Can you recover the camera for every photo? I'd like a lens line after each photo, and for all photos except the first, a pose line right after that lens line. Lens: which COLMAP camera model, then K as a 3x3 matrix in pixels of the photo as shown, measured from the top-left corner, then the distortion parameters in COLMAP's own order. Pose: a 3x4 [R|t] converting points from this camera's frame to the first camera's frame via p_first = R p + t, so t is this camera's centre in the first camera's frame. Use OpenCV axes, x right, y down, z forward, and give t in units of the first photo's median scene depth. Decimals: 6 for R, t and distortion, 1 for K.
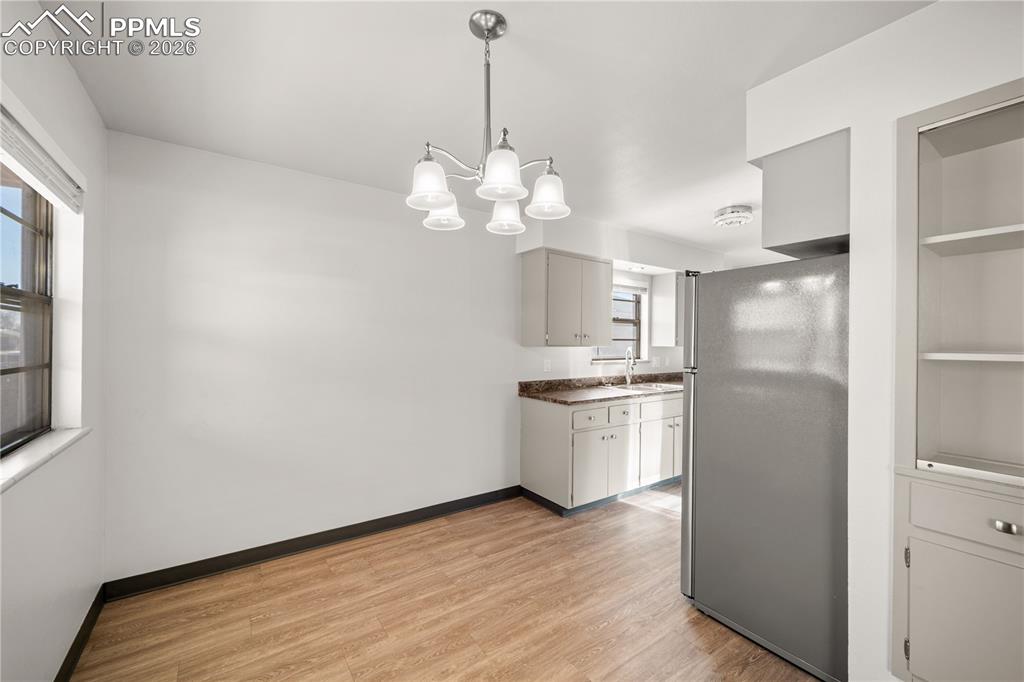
lens RADIAL K [[412.1, 0, 508.5], [0, 412.1, 338.0], [0, 0, 1]] dist [-0.000358, 0.000034]
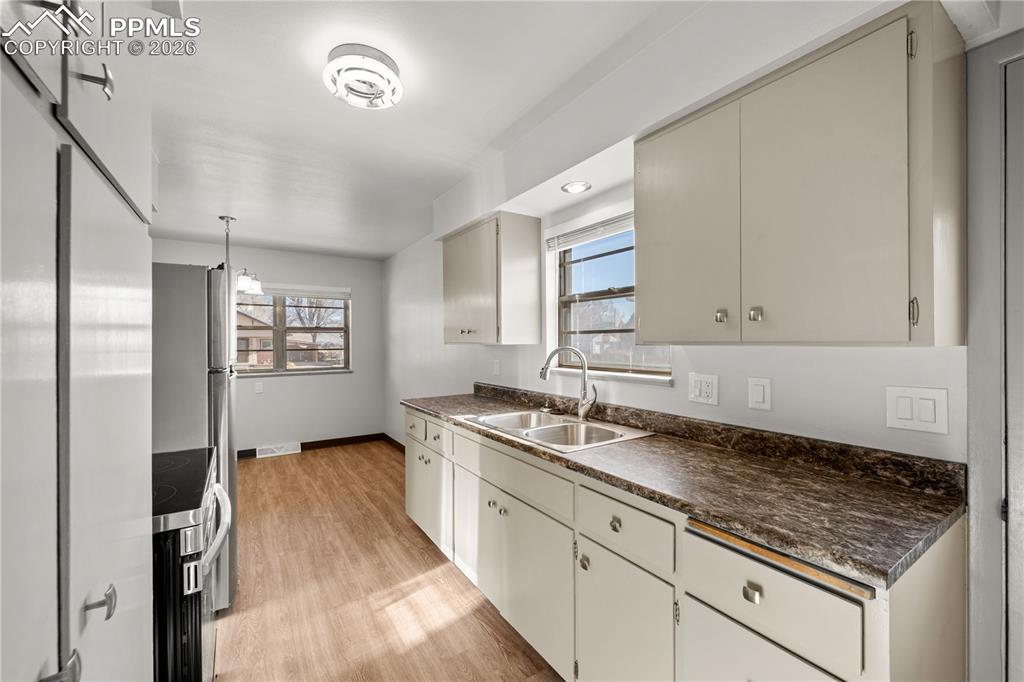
lens RADIAL K [[412.1, 0, 508.5], [0, 412.1, 338.0], [0, 0, 1]] dist [-0.000358, 0.000034]
pose [[-0.036236, -0.012516, -0.999265, 1.383736], [0.017008, 0.999769, -0.013139, 0.029320], [0.999199, -0.017472, -0.036015, 1.605533]]
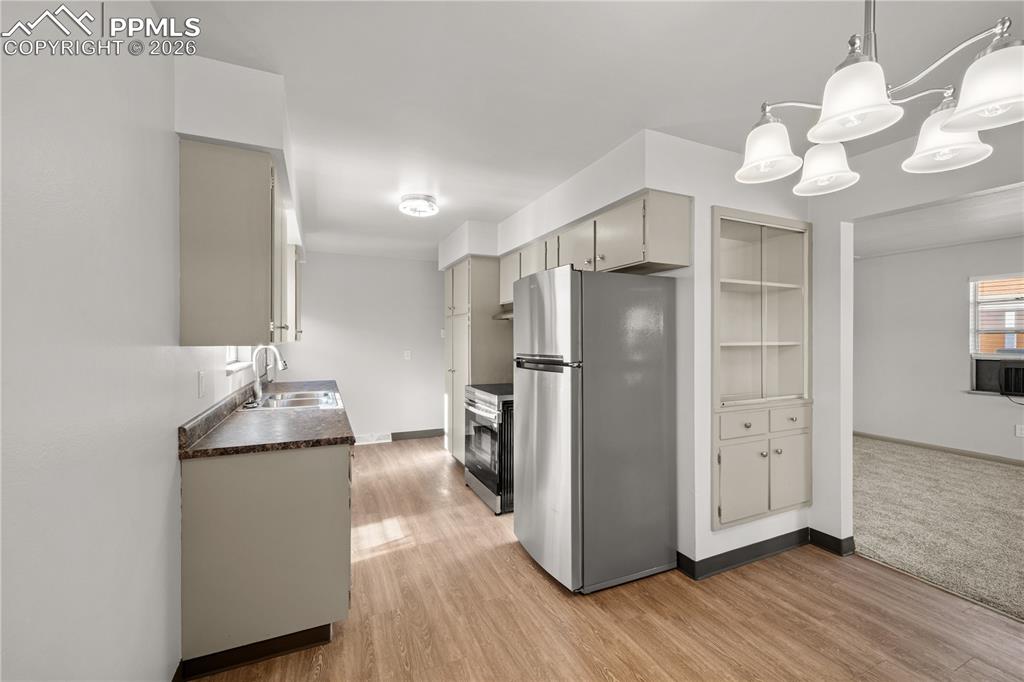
lens RADIAL K [[412.1, 0, 508.5], [0, 412.1, 338.0], [0, 0, 1]] dist [-0.000358, 0.000034]
pose [[0.183978, -0.008732, 0.982892, -0.490847], [-0.010382, 0.999887, 0.010827, 0.003573], [-0.982875, -0.012196, 0.183867, 0.837861]]
